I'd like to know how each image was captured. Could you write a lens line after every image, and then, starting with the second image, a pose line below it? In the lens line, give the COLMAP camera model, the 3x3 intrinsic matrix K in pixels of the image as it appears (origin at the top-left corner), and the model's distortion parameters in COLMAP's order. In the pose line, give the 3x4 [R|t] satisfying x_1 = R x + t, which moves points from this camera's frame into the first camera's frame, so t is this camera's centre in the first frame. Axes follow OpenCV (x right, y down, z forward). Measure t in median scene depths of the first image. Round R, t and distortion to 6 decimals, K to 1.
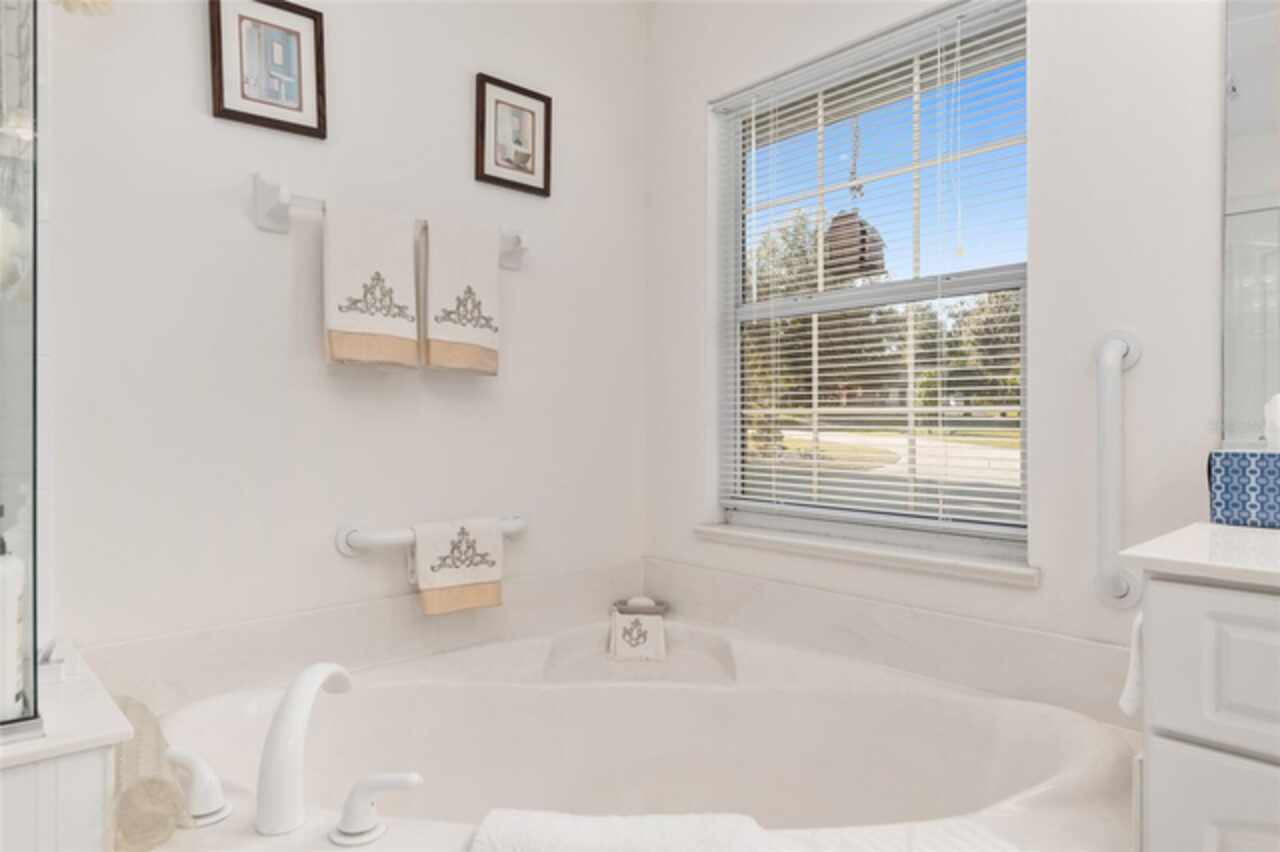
lens RADIAL K [[779.3, 0, 639.8], [0, 779.3, 424.0], [0, 0, 1]] dist [-0.009000, 0.008021]
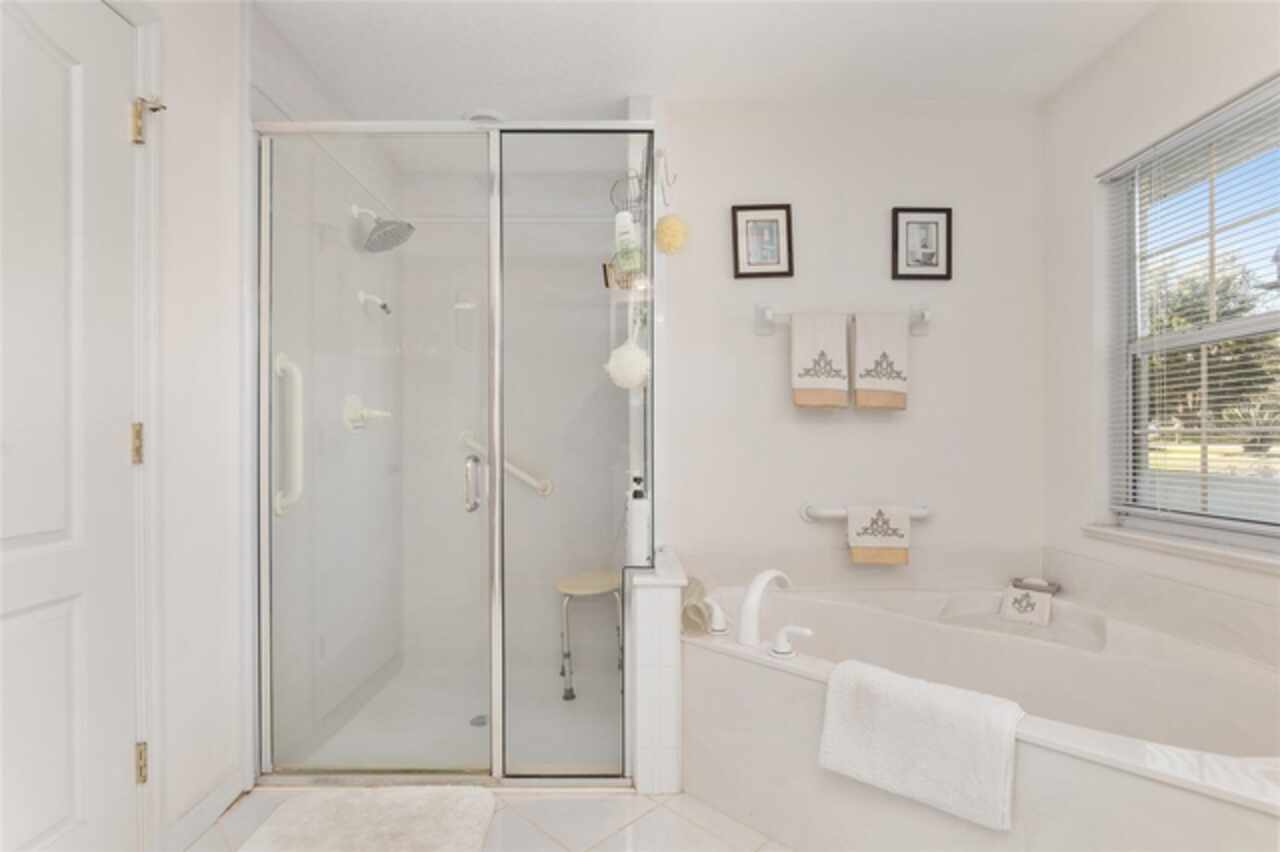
lens RADIAL K [[605.3, 0, 634.7], [0, 605.3, 439.5], [0, 0, 1]] dist [-0.003268, -0.000125]
pose [[0.742234, -0.004753, -0.670124, 0.201267], [0.003687, 0.999989, -0.003008, -0.004199], [0.670130, -0.000238, 0.742243, -0.196373]]
